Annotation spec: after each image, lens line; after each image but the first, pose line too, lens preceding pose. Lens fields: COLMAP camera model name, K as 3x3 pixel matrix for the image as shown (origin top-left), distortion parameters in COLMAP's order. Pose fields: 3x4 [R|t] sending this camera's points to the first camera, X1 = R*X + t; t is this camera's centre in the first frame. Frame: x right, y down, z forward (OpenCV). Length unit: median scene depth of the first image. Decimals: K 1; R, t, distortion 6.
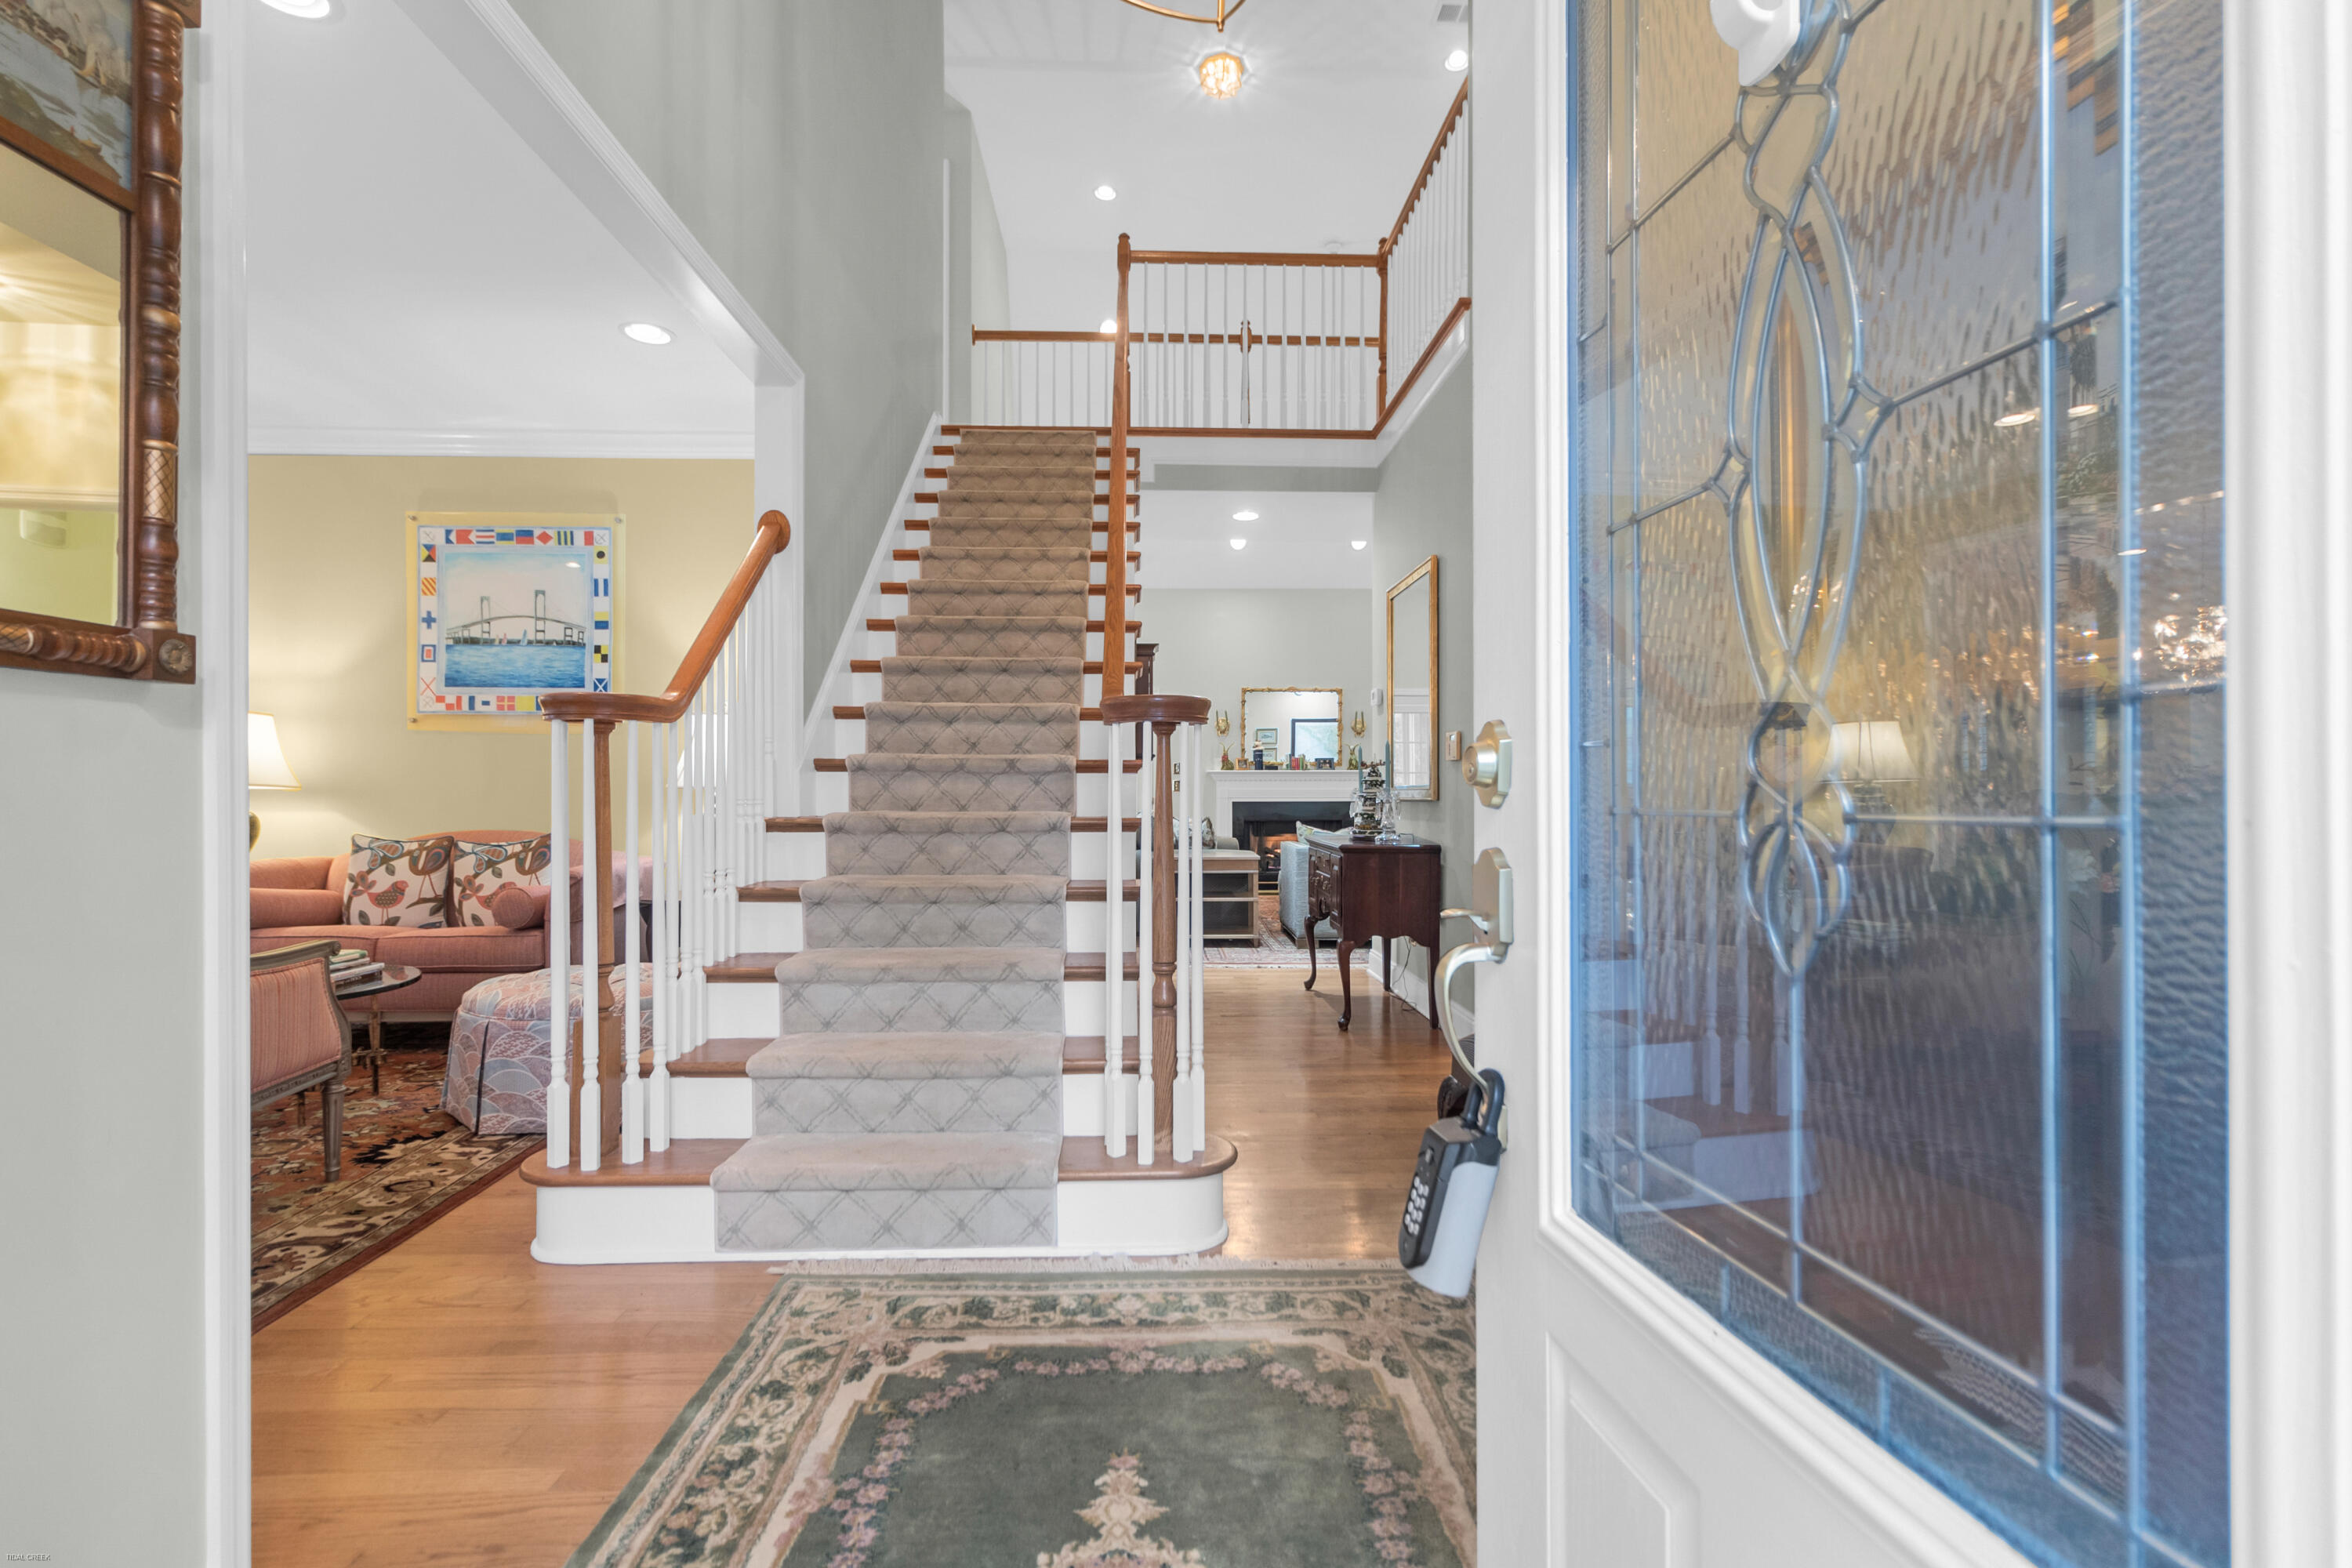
lens RADIAL K [[1098.2, 0, 1172.3], [0, 1098.2, 791.4], [0, 0, 1]] dist [0.000433, -0.000245]
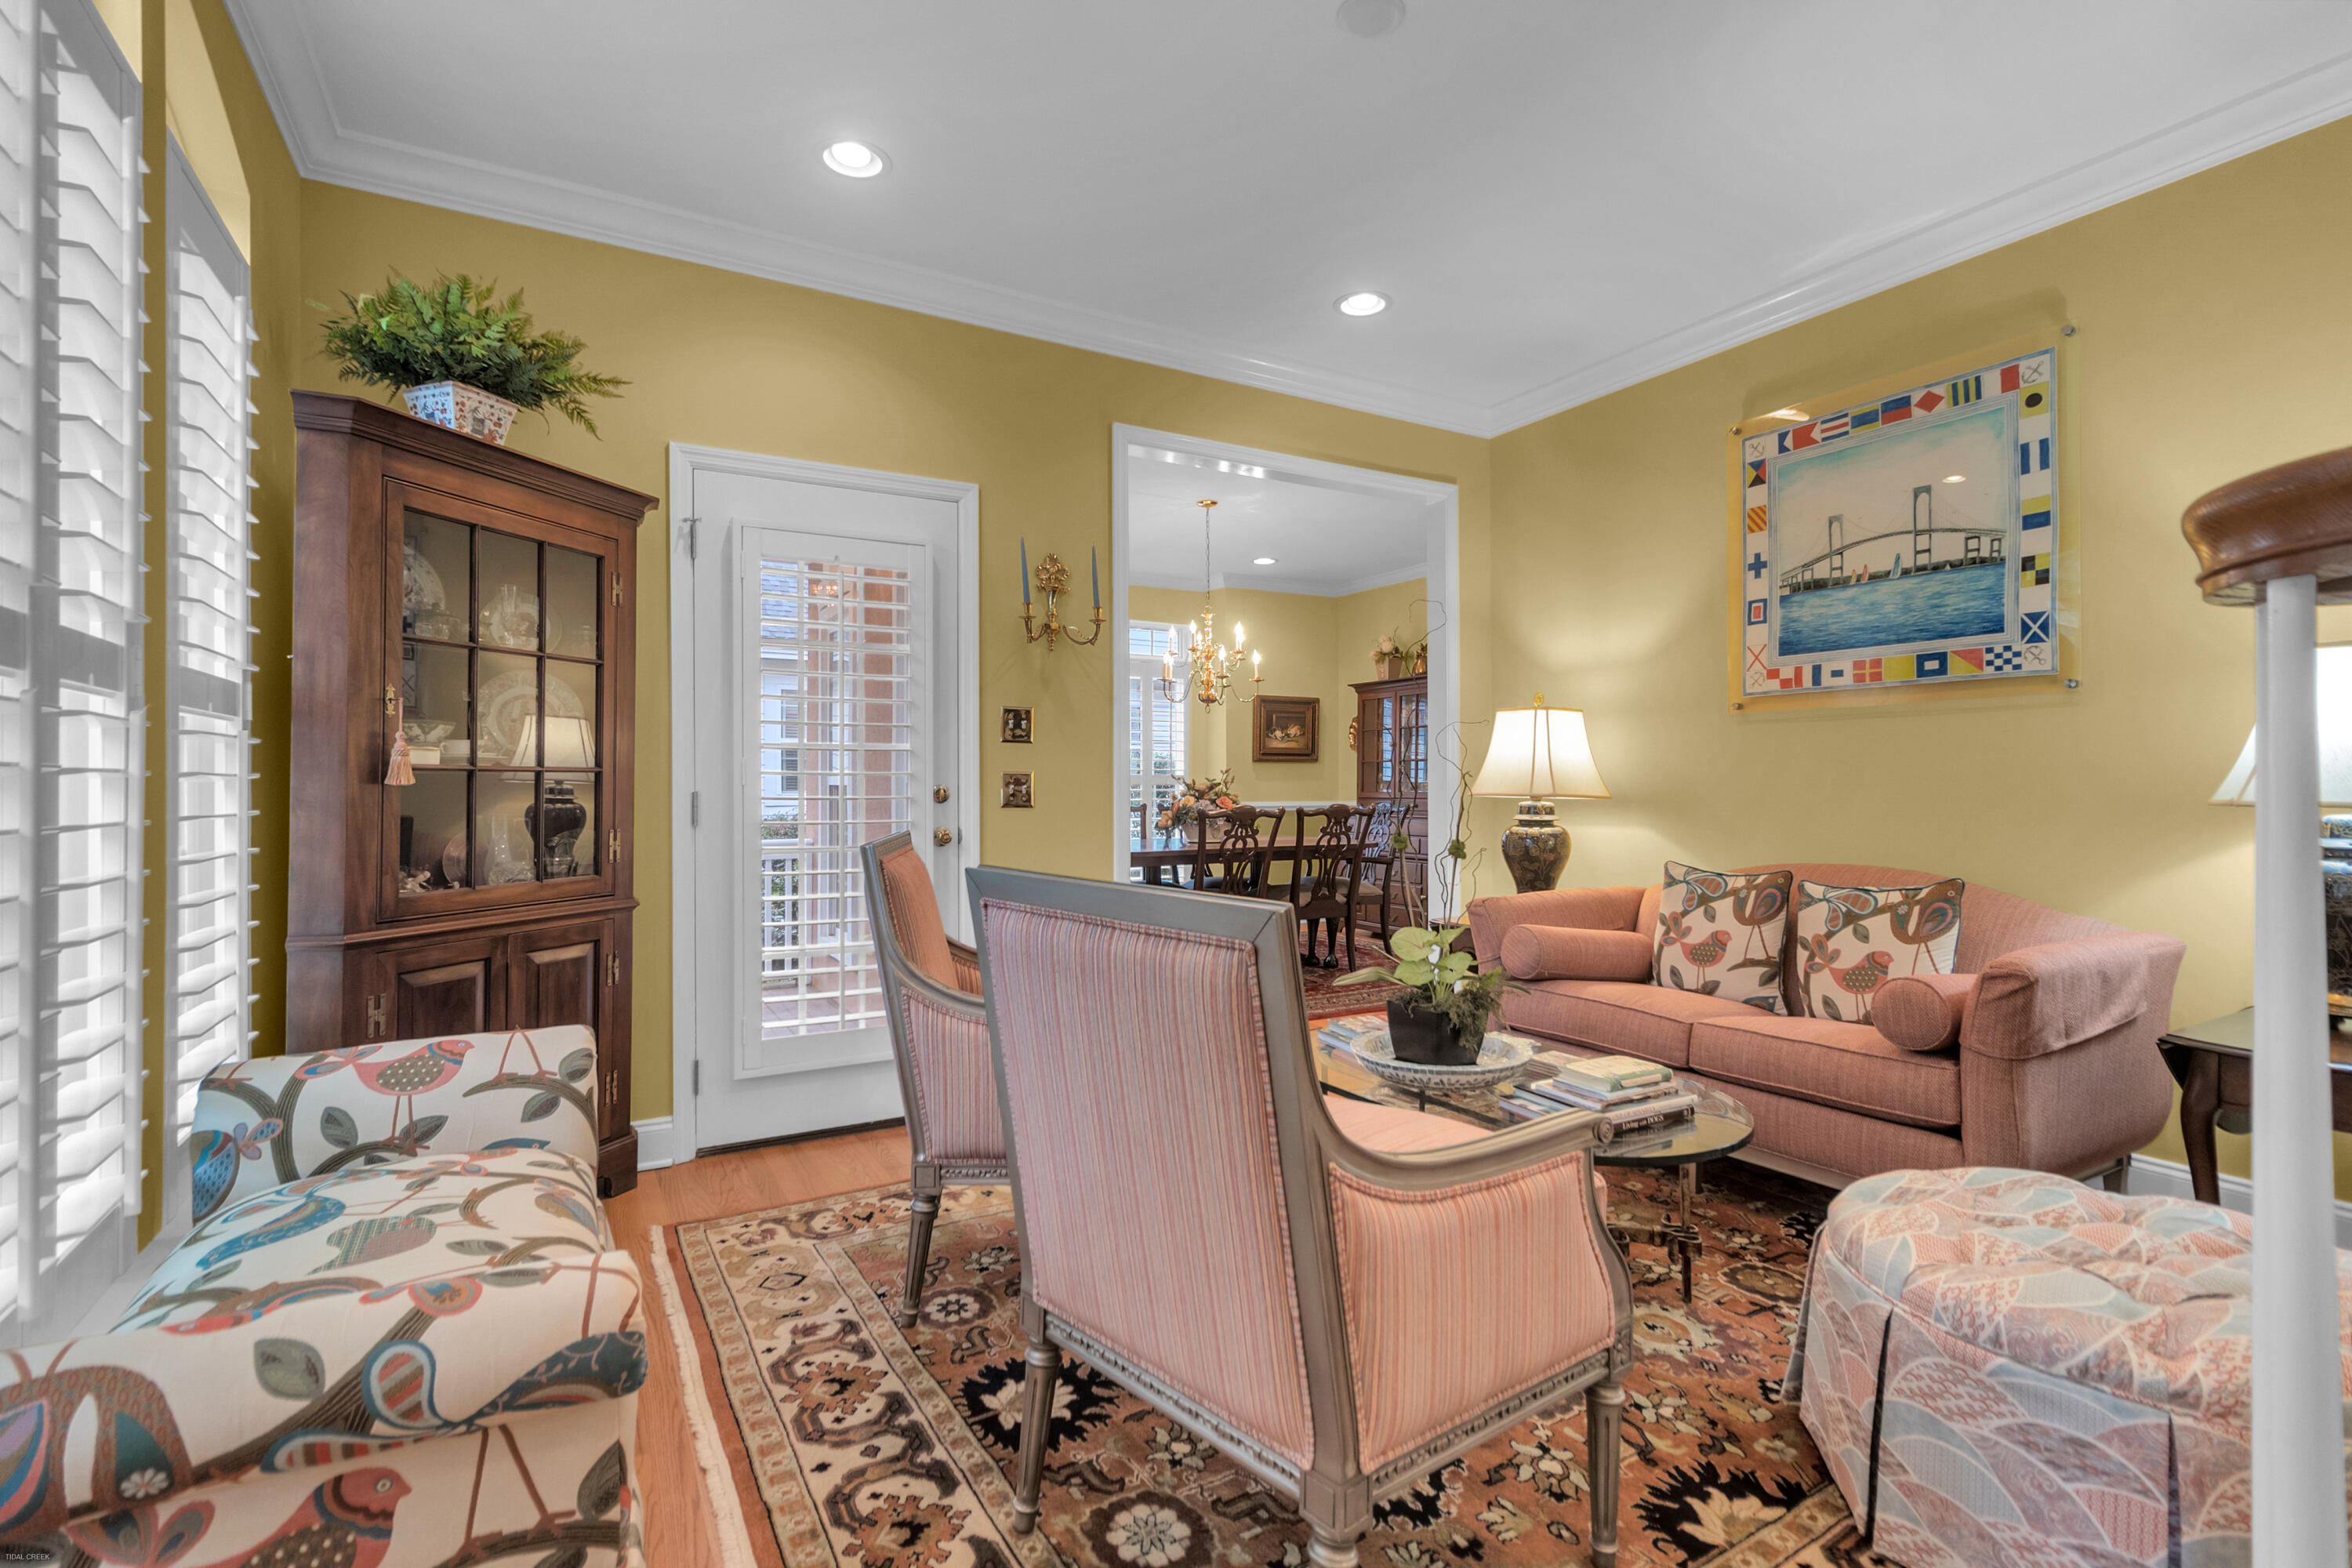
lens RADIAL K [[1098.2, 0, 1174.1], [0, 1098.2, 788.3], [0, 0, 1]] dist [0.000433, -0.000245]
pose [[0.473633, -0.004190, -0.880712, -0.238680], [0.003169, 0.999990, -0.003053, -0.009462], [0.880717, -0.001345, 0.473642, 0.342546]]
